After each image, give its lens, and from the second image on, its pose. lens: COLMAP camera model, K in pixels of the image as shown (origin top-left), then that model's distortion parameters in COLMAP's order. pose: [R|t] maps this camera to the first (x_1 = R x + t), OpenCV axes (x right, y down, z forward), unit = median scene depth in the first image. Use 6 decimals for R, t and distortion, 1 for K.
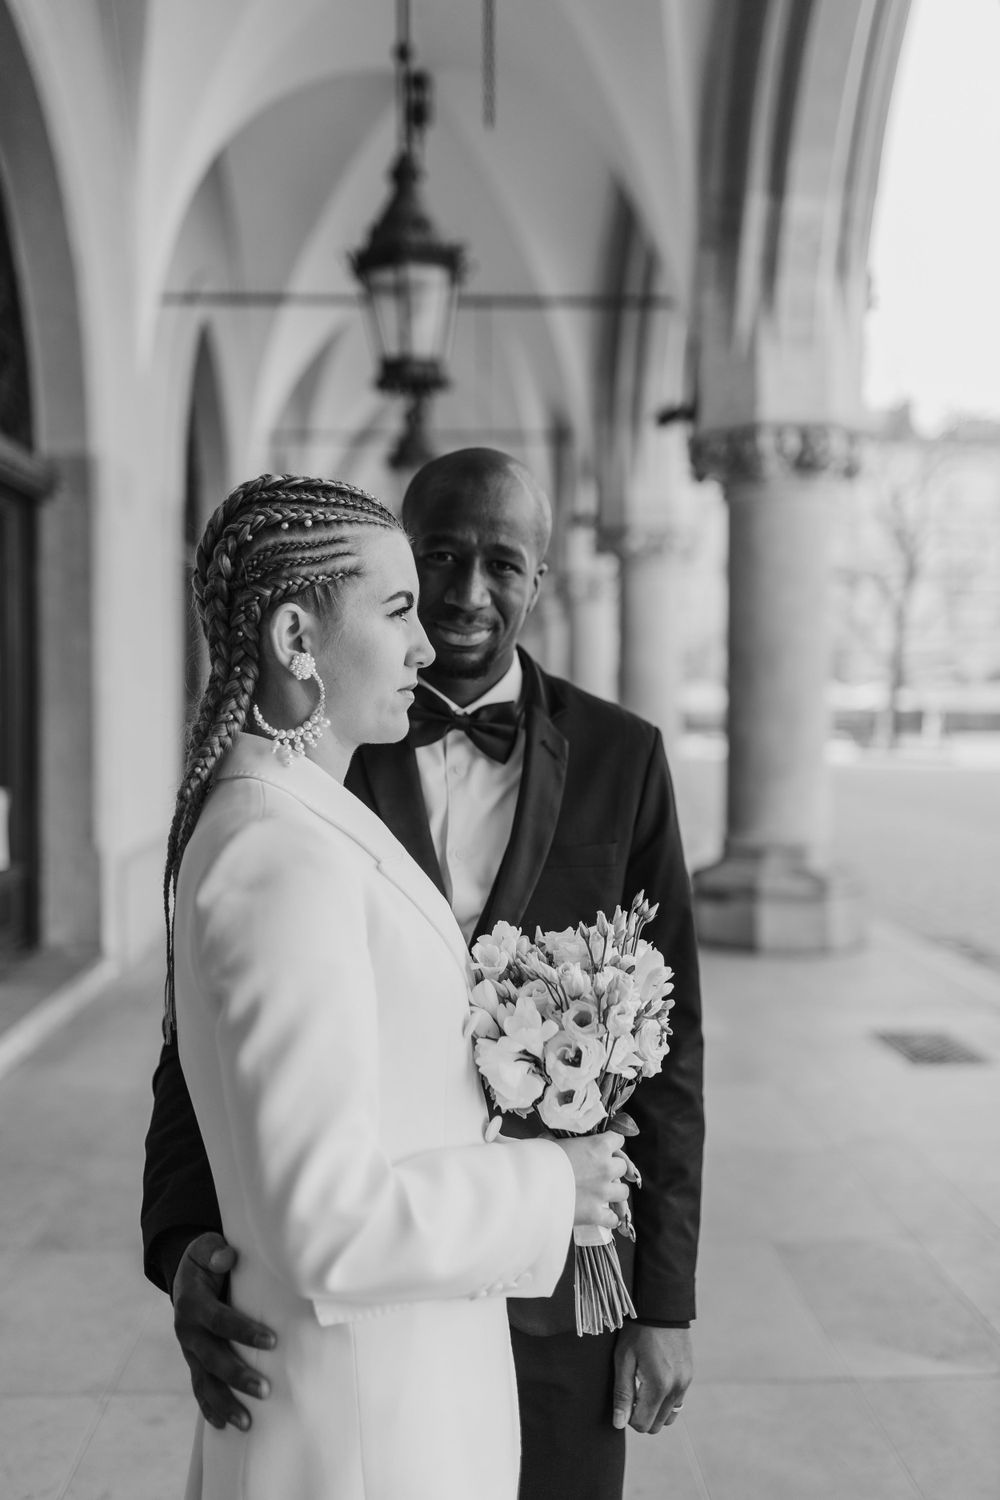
lens RADIAL K [[1451.8, 0, 502.0], [0, 1451.8, 749.5], [0, 0, 1]] dist [-0.004622, 0.009812]
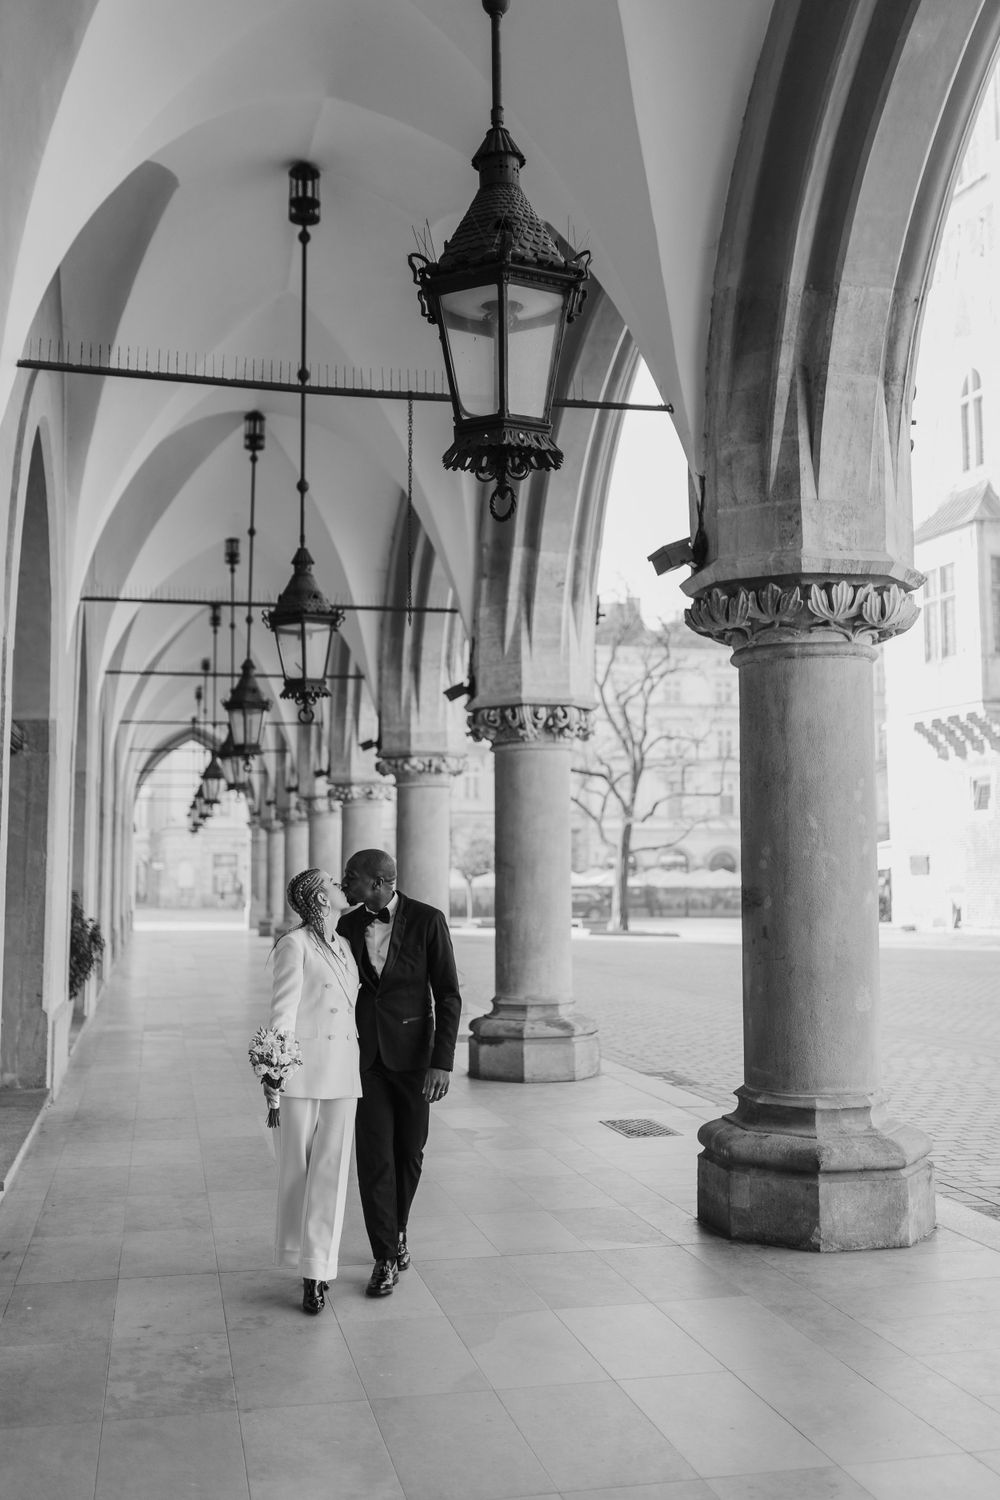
lens RADIAL K [[1507.9, 0, 503.2], [0, 1507.9, 748.2], [0, 0, 1]] dist [-0.004739, 0.013042]
pose [[0.983448, 0.013327, 0.180699, -0.106224], [0.008571, 0.992753, -0.119868, -0.001755], [-0.180987, 0.119433, 0.976207, -0.435653]]
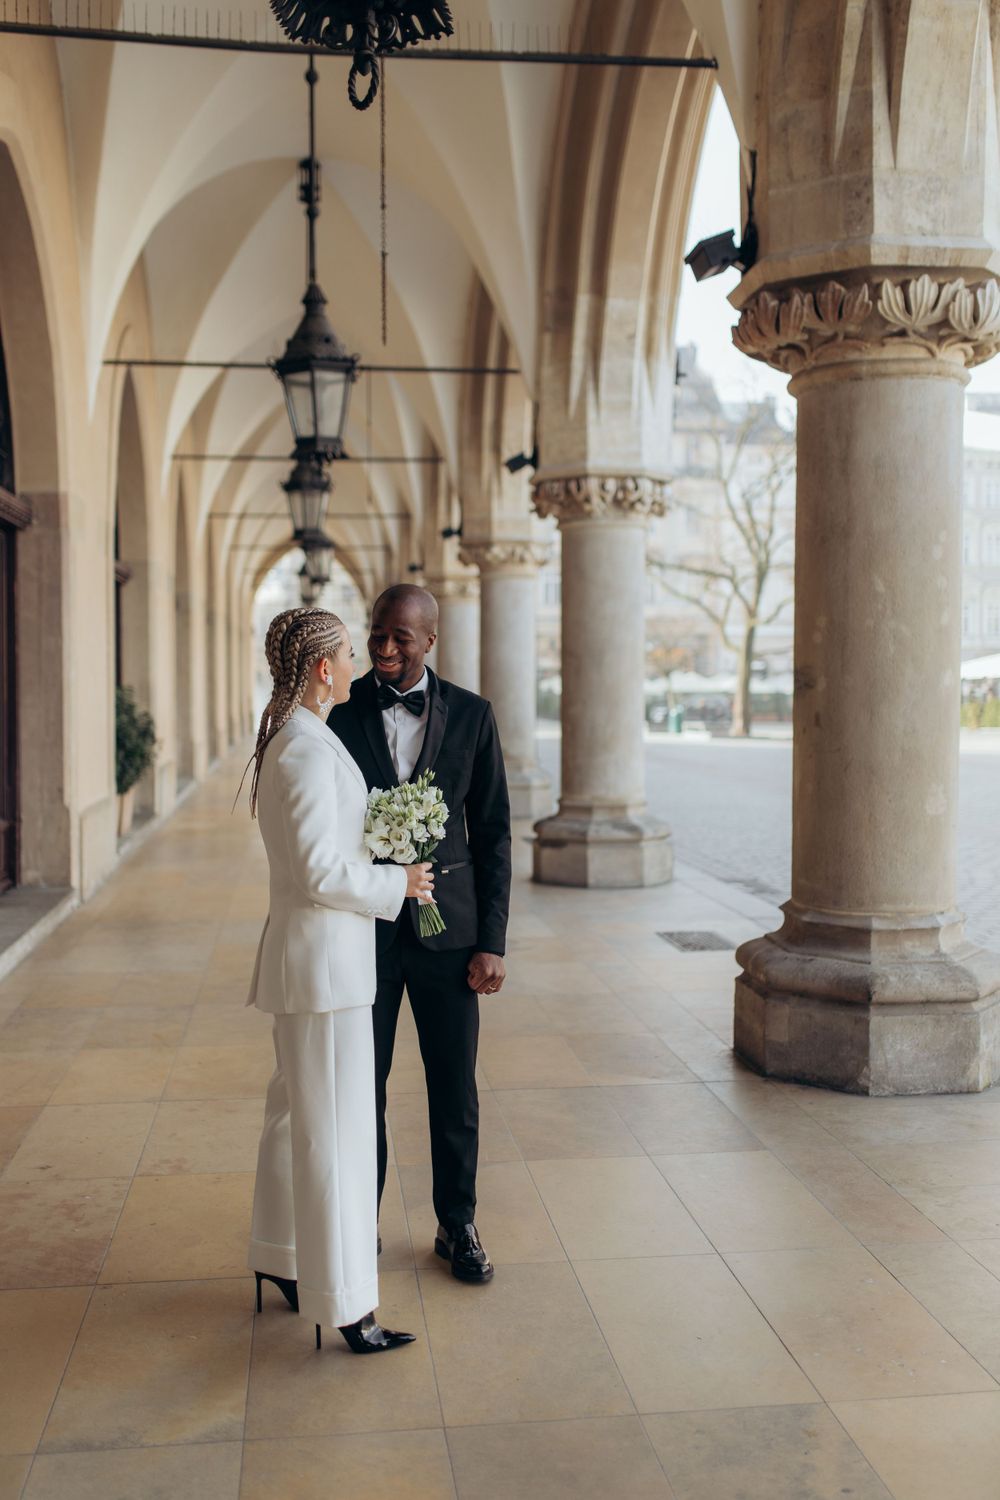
lens RADIAL K [[1475.7, 0, 503.4], [0, 1475.7, 752.8], [0, 0, 1]] dist [0.002912, -0.002482]
pose [[0.996262, -0.003590, 0.086304, -0.007994], [0.002753, 0.999948, 0.009823, 0.009508], [-0.086335, -0.009549, 0.996220, -0.288996]]
